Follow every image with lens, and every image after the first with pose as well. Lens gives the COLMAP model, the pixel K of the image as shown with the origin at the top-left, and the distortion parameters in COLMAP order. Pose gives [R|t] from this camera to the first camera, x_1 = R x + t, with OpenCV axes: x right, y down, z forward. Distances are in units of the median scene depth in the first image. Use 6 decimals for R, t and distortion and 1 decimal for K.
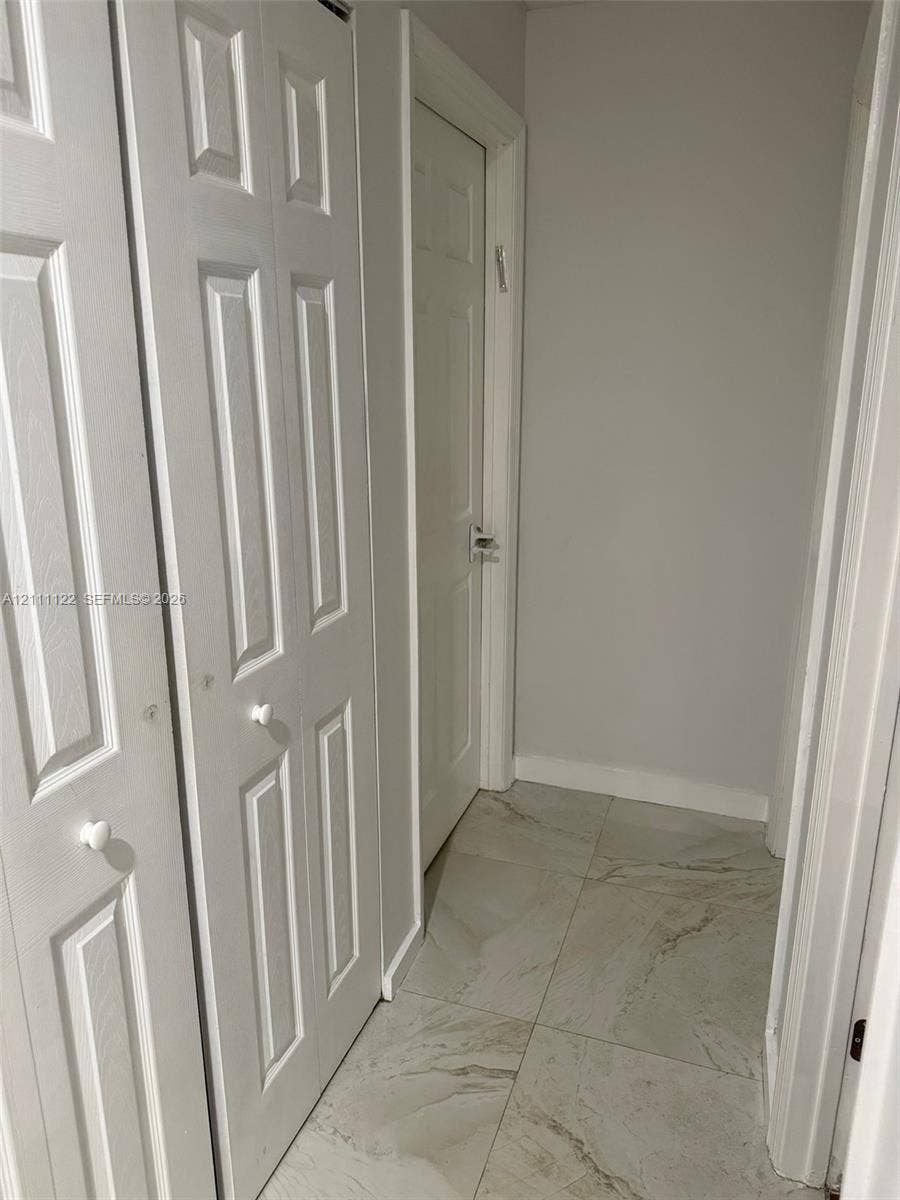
lens RADIAL K [[867.8, 0, 452.0], [0, 867.8, 600.8], [0, 0, 1]] dist [0.002988, -0.002897]
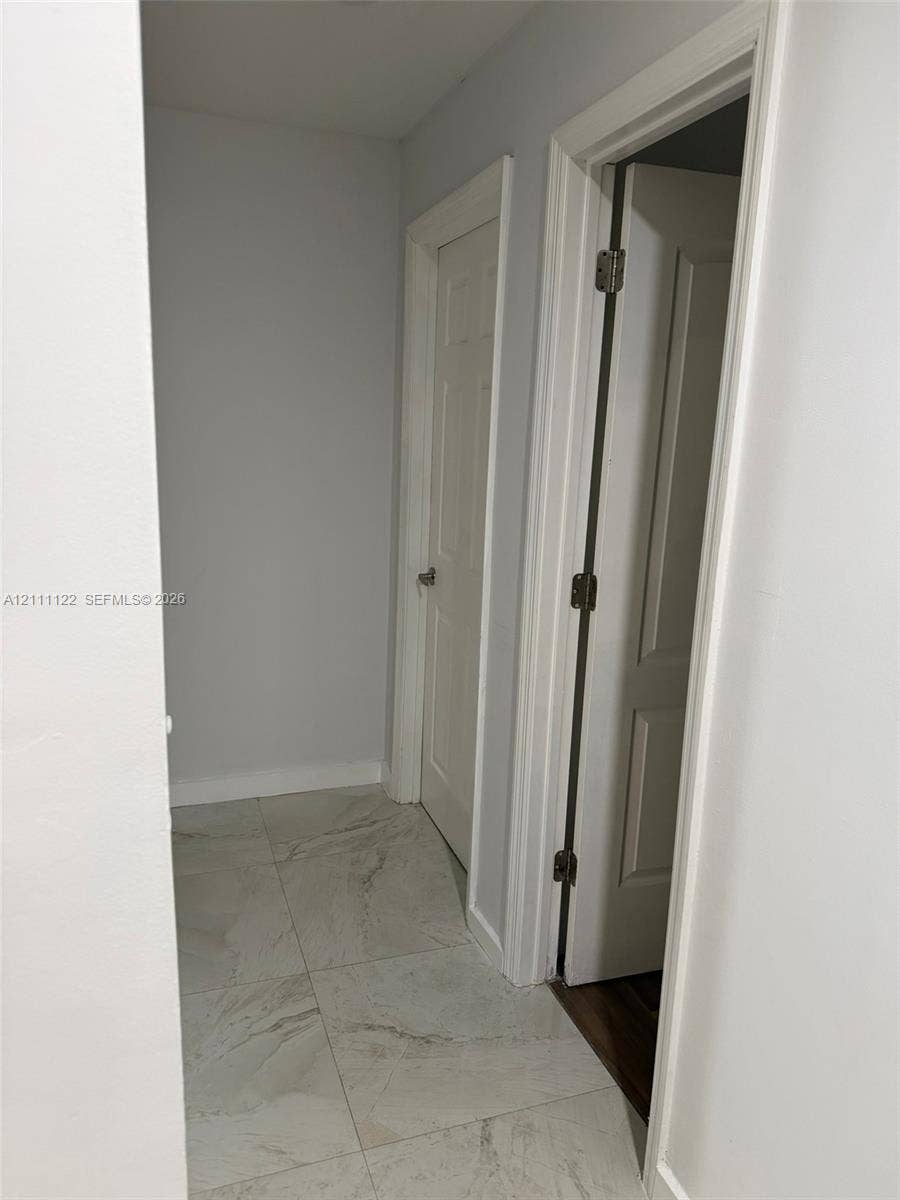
lens RADIAL K [[867.8, 0, 446.9], [0, 867.8, 599.6], [0, 0, 1]] dist [0.002988, -0.002897]
pose [[0.789593, -0.123637, 0.601047, -0.406976], [0.155559, 0.987826, -0.001159, 0.021917], [-0.593586, 0.094413, 0.799213, -0.095085]]
